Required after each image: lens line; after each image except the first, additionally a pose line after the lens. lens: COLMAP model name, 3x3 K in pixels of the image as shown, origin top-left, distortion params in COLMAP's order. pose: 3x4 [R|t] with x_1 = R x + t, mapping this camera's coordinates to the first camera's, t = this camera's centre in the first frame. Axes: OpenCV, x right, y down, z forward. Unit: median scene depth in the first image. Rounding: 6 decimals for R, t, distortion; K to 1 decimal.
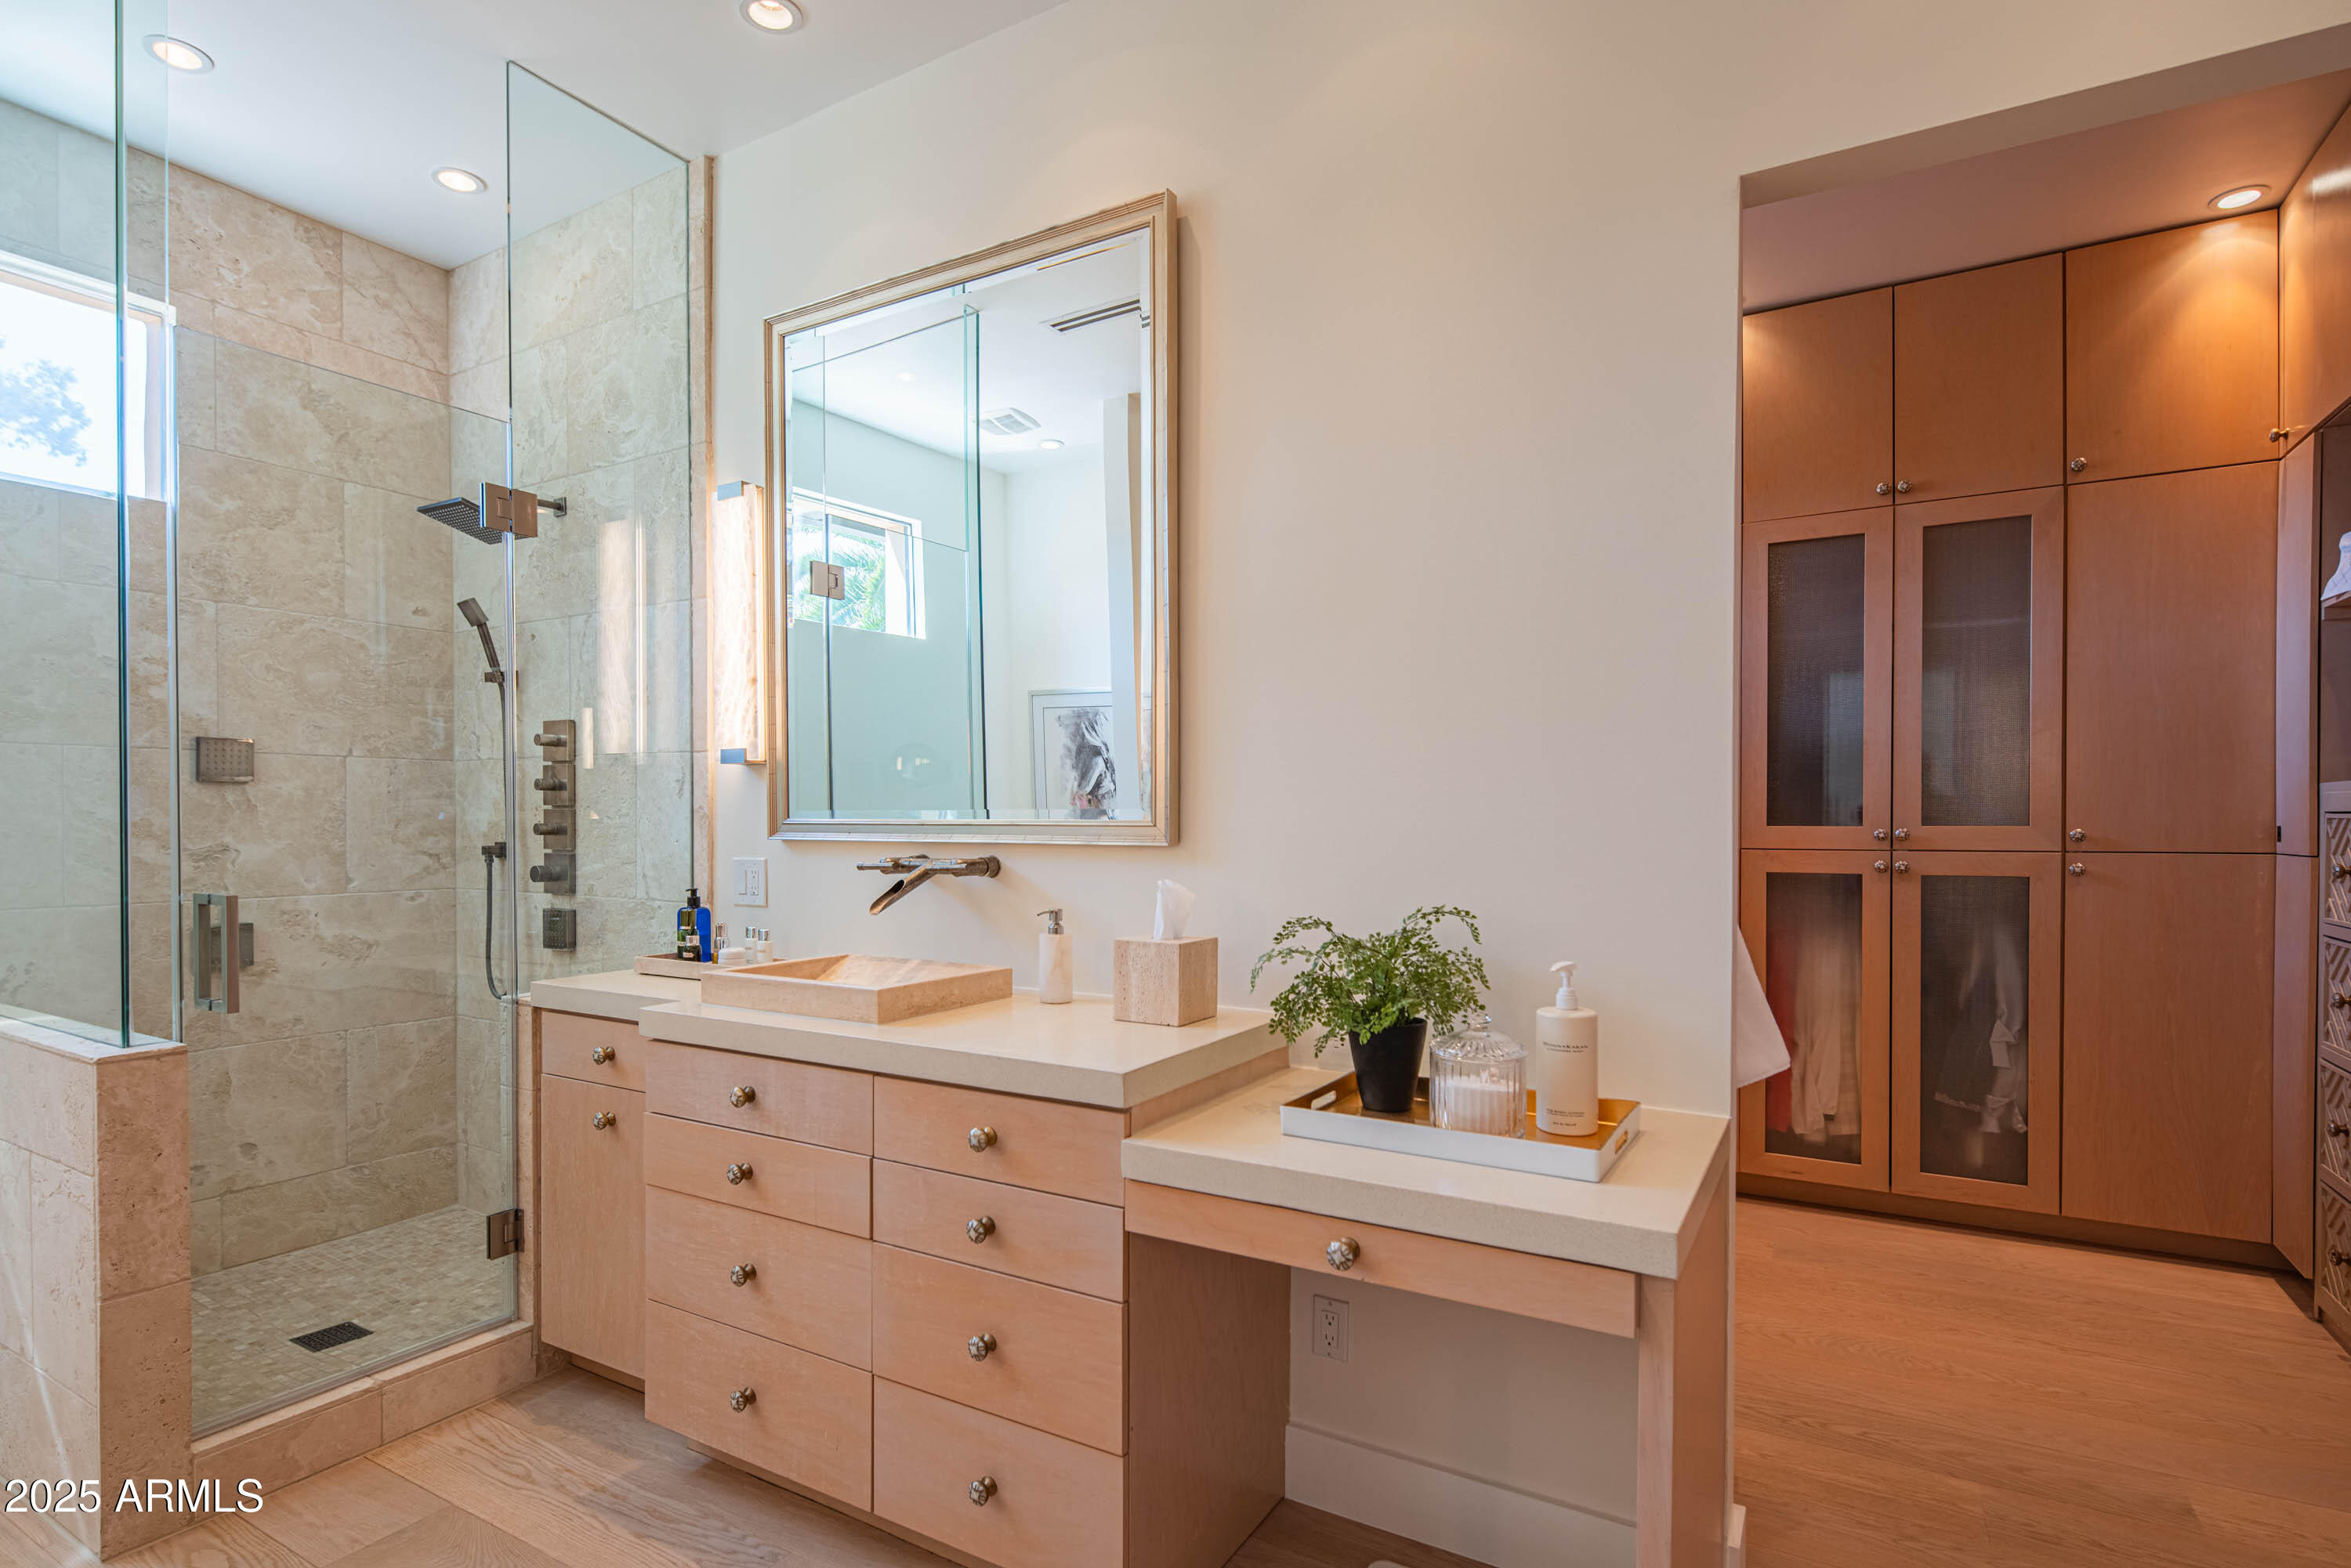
lens RADIAL K [[1137.7, 0, 1171.1], [0, 1137.7, 791.6], [0, 0, 1]] dist [0.010171, -0.003802]
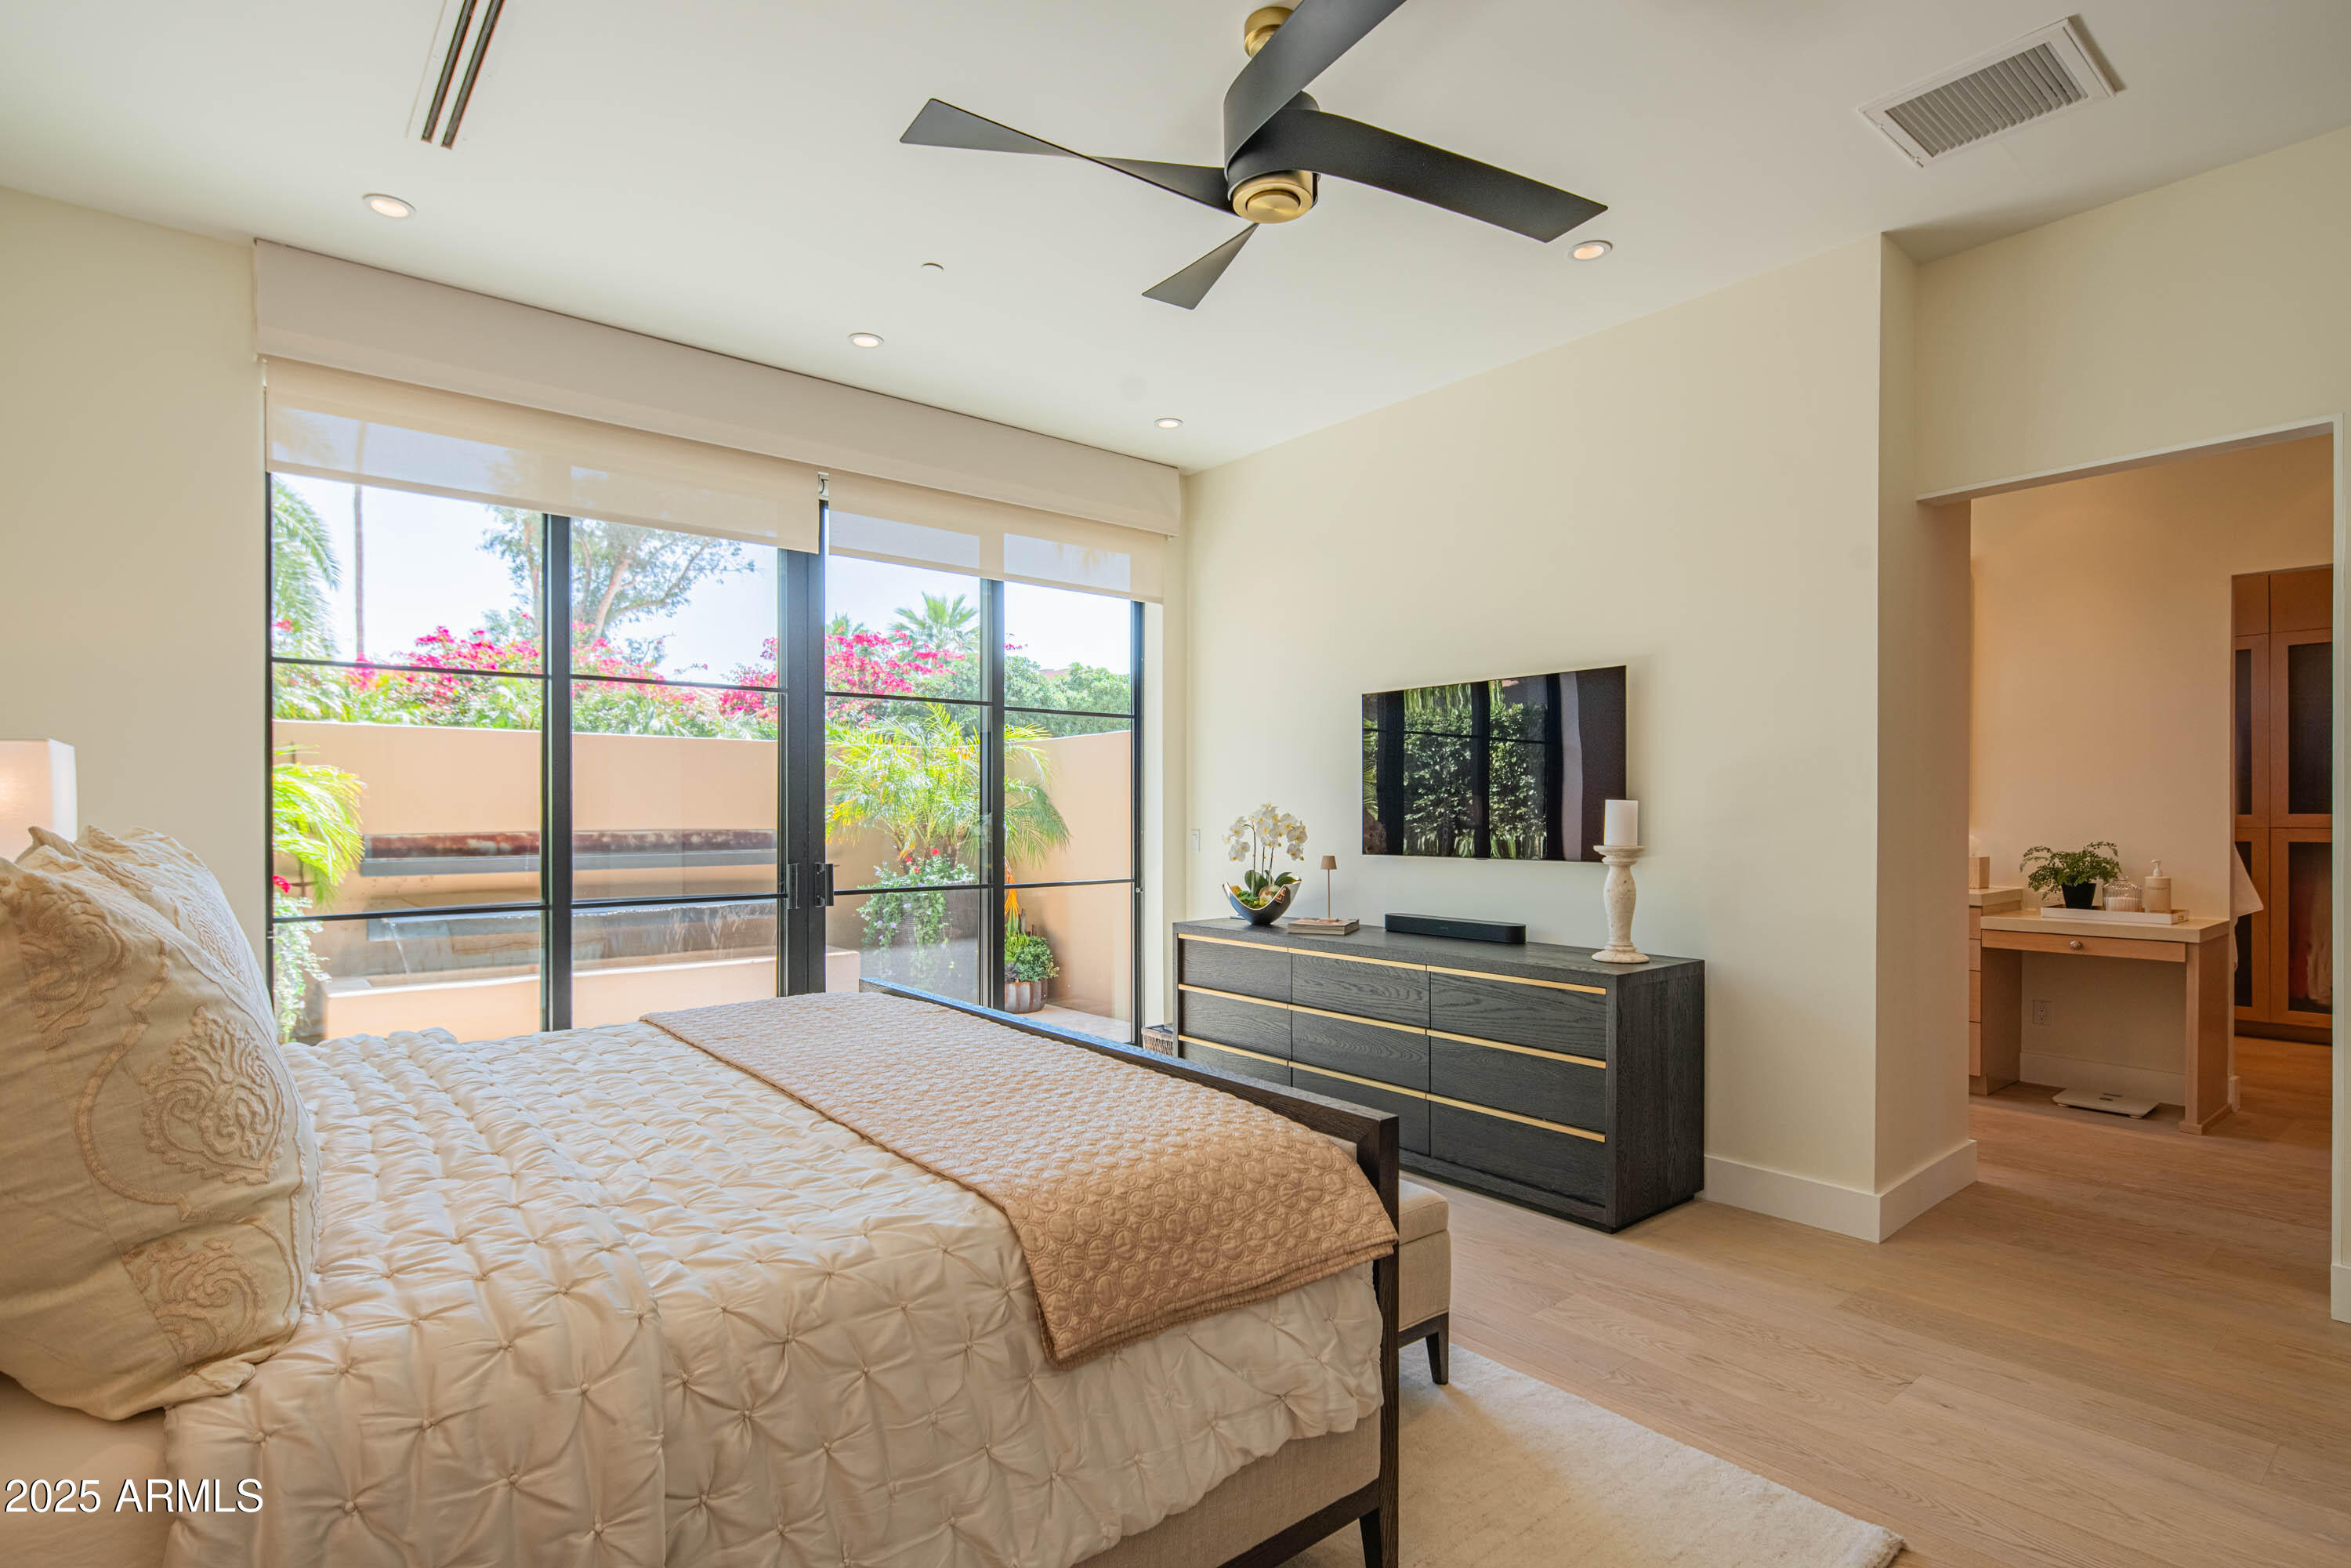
lens RADIAL K [[1137.7, 0, 1183.4], [0, 1137.7, 801.1], [0, 0, 1]] dist [0.010171, -0.003802]
pose [[0.939805, -0.003928, -0.341690, -0.934261], [0.001991, 0.999980, -0.006022, 0.011093], [0.341707, 0.004979, 0.939793, -2.444044]]
